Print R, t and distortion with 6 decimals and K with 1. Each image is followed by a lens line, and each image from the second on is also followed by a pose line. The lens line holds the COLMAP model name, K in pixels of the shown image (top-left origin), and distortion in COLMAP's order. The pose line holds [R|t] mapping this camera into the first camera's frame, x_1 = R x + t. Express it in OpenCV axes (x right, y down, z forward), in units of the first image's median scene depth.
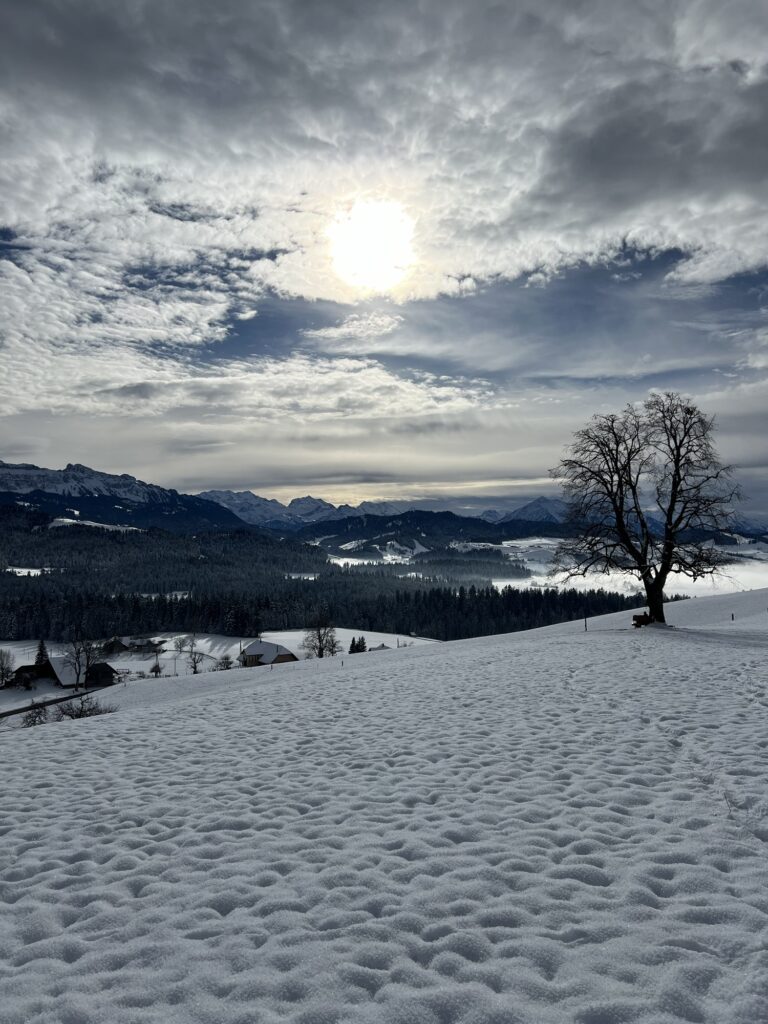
lens RADIAL K [[775.1, 0, 384.3], [0, 775.1, 508.4], [0, 0, 1]] dist [0.000268, -0.000243]
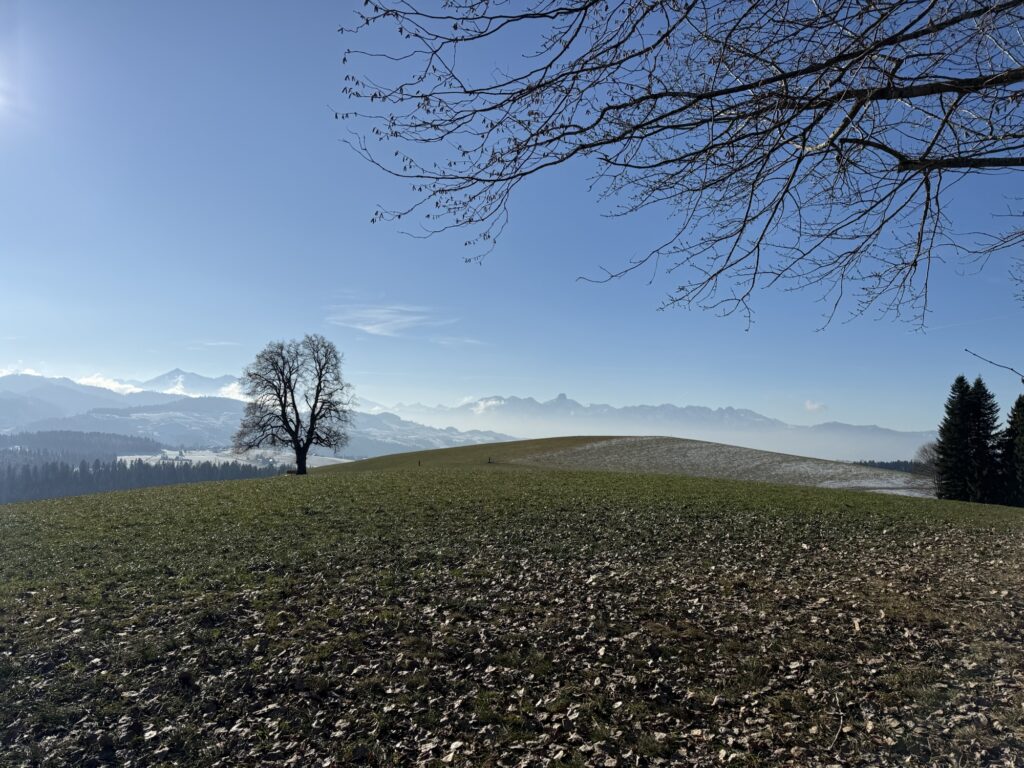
lens RADIAL K [[723.4, 0, 513.3], [0, 723.4, 383.1], [0, 0, 1]] dist [-0.006339, -0.003228]
pose [[0.802300, 0.054299, 0.594447, -0.205113], [-0.051383, 0.998440, -0.021850, -0.034628], [-0.594706, -0.013014, 0.803838, -0.482056]]
